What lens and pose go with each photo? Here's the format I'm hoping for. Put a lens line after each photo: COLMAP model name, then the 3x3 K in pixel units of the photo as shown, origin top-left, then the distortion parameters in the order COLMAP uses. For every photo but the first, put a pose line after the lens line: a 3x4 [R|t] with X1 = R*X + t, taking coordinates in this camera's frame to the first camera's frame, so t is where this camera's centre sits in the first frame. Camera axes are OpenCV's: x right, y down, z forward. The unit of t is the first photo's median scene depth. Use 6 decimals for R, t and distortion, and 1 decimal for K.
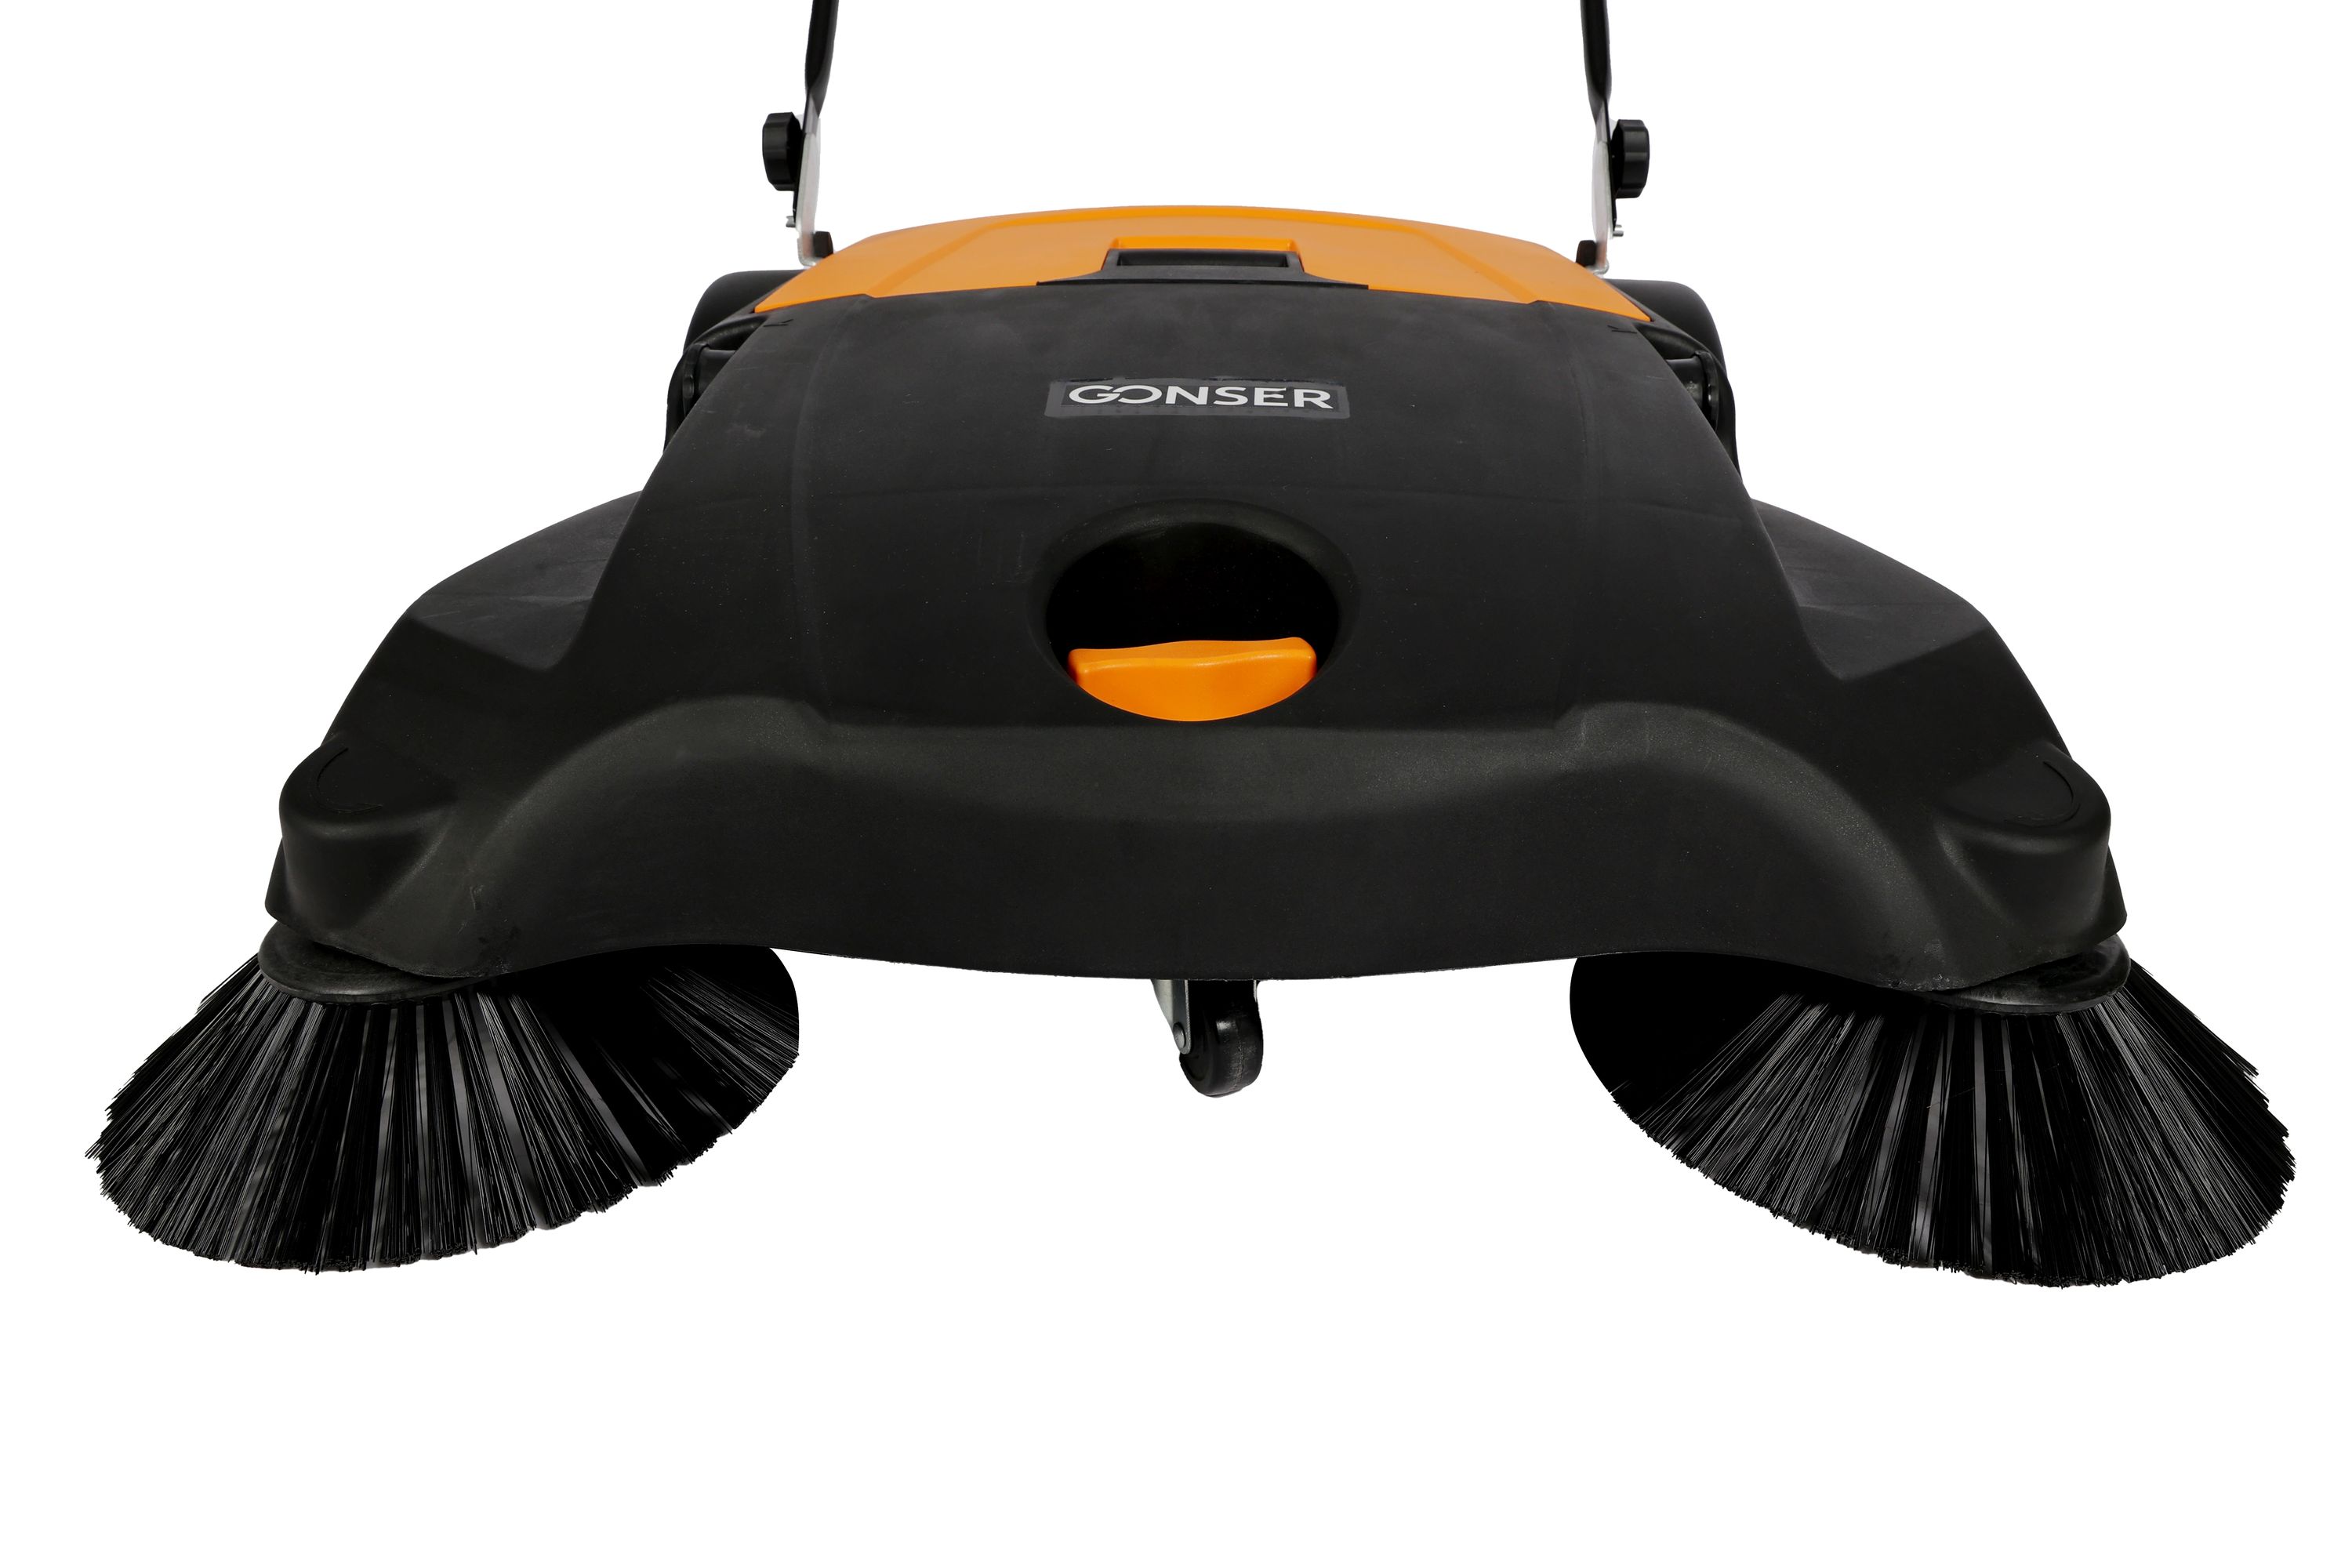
lens RADIAL K [[1841.9, 0, 1182.4], [0, 1841.9, 786.4], [0, 0, 1]] dist [-0.006057, -0.003080]
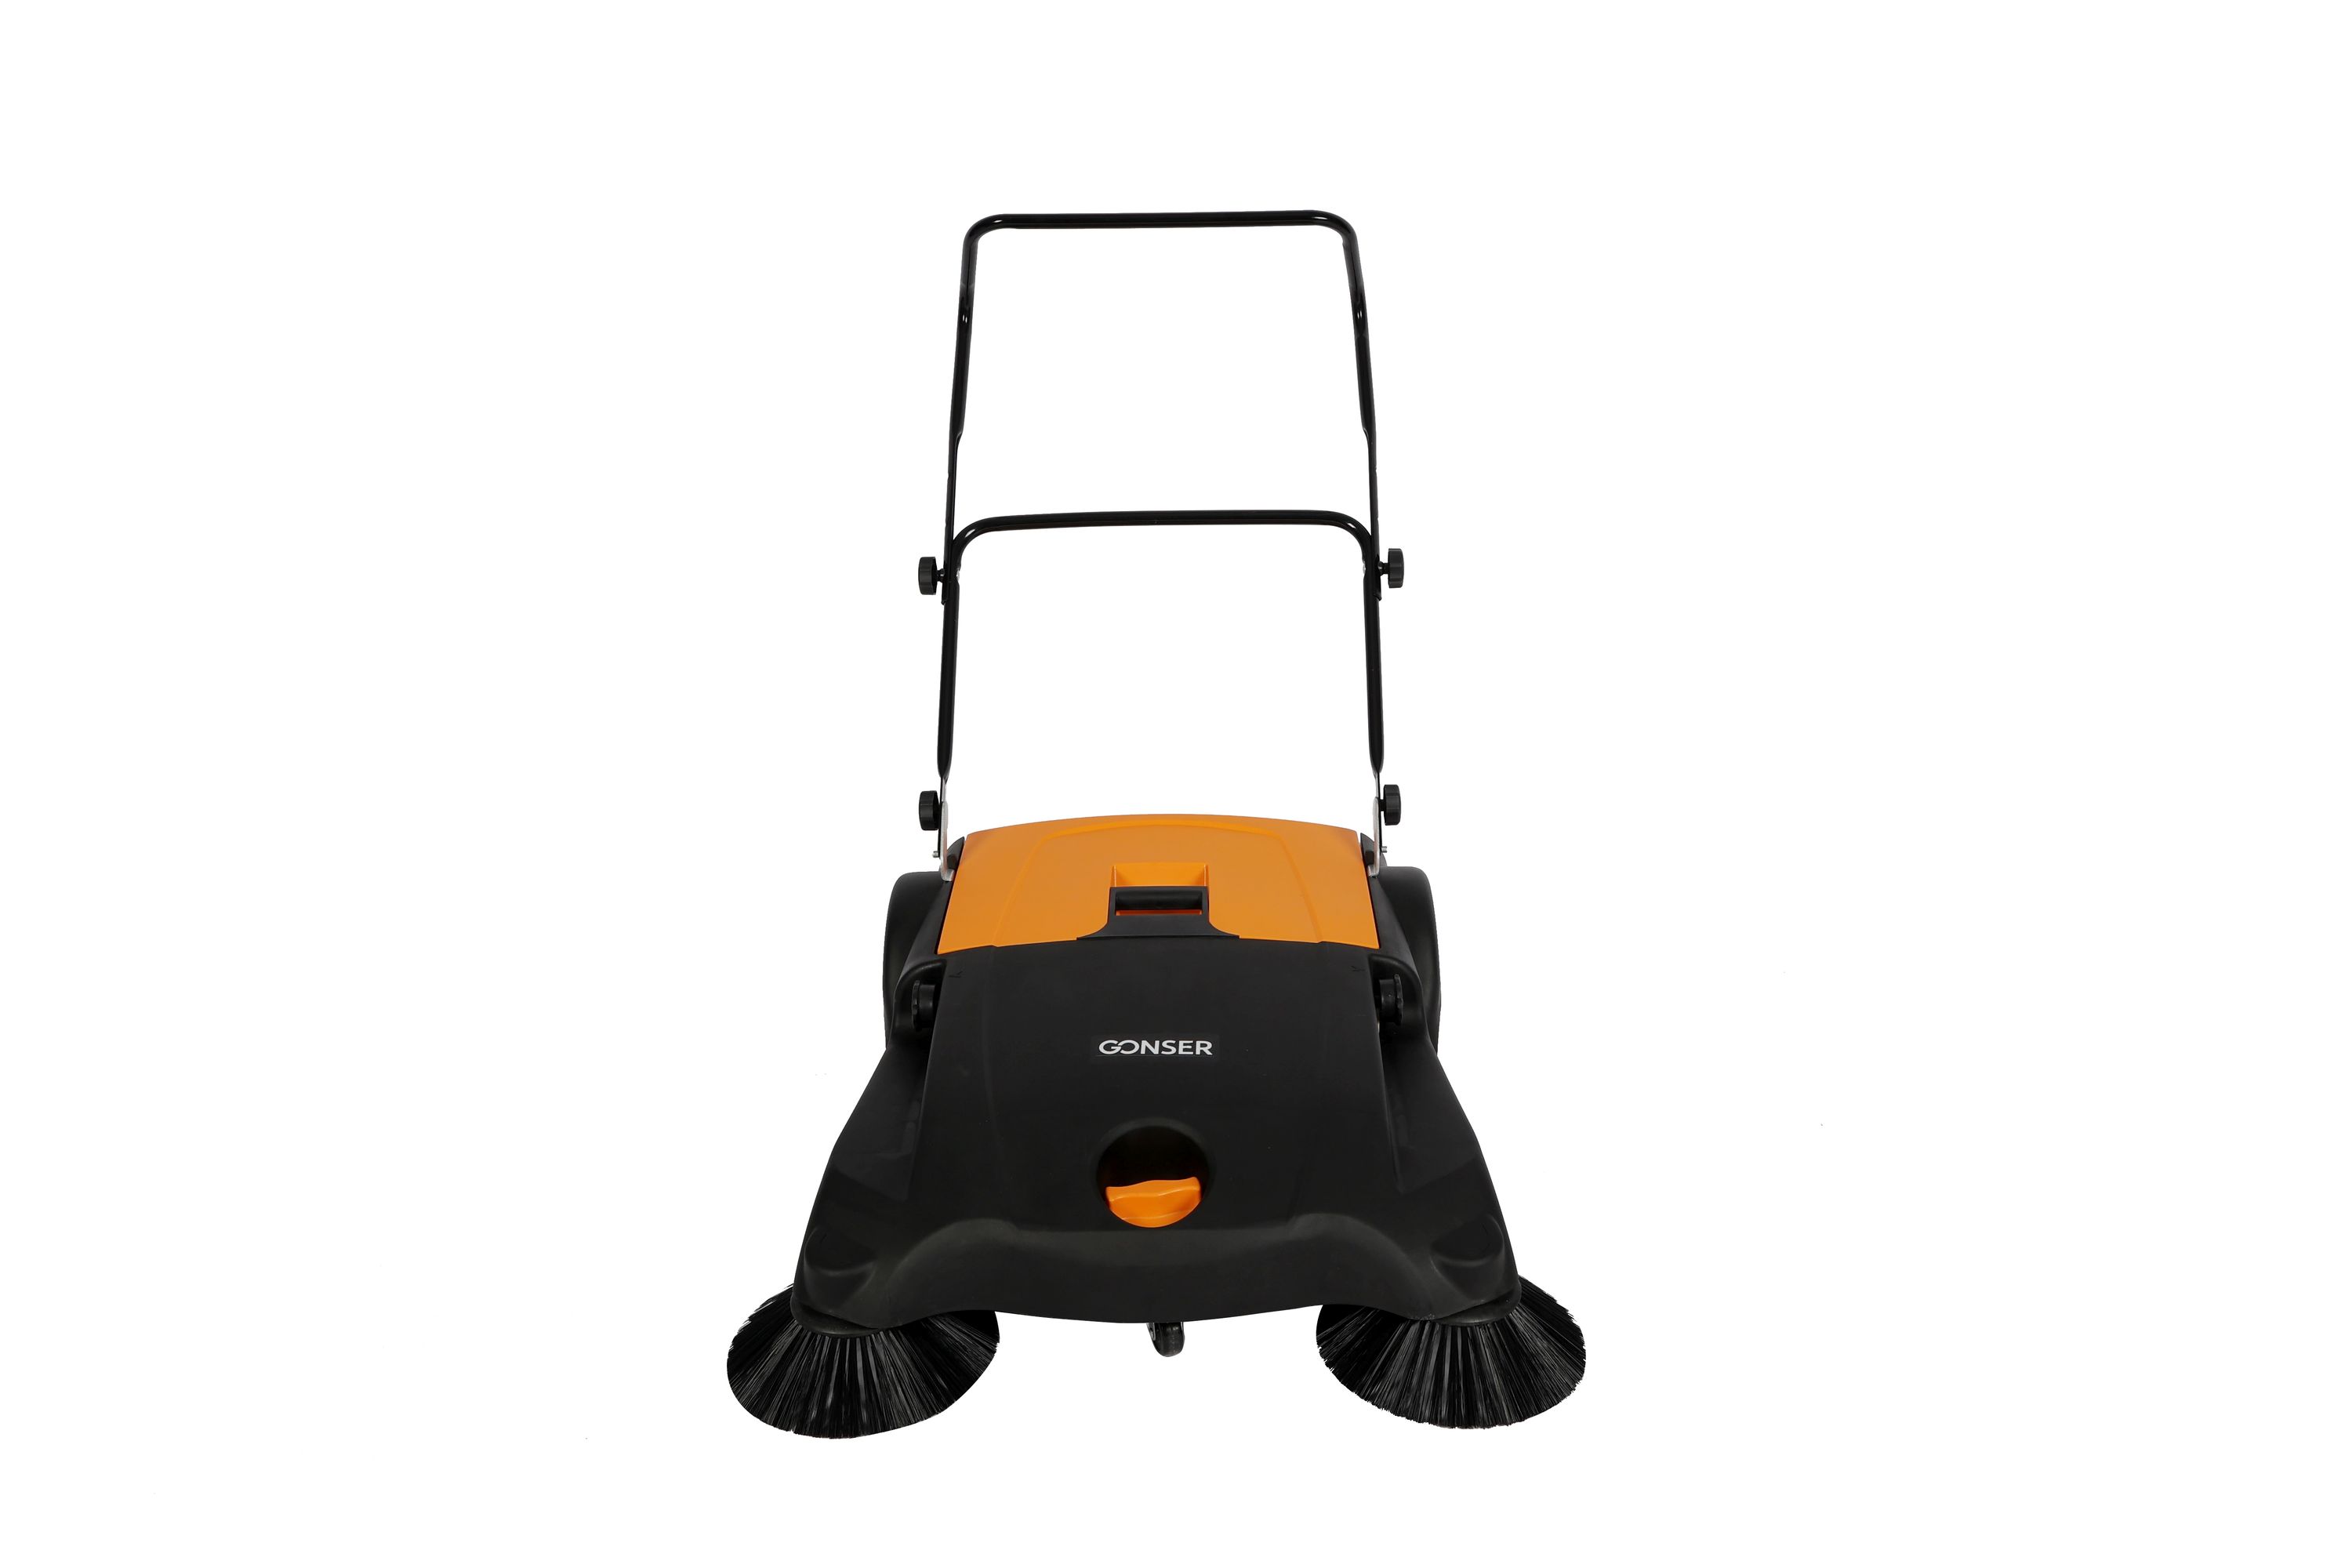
lens RADIAL K [[2079.1, 0, 1168.2], [0, 2079.1, 780.4], [0, 0, 1]] dist [0.022618, 0.003946]
pose [[0.999661, -0.025915, -0.002438, 0.048241], [0.025796, 0.998866, -0.040004, -0.526895], [0.003472, 0.039928, 0.999197, -1.942980]]
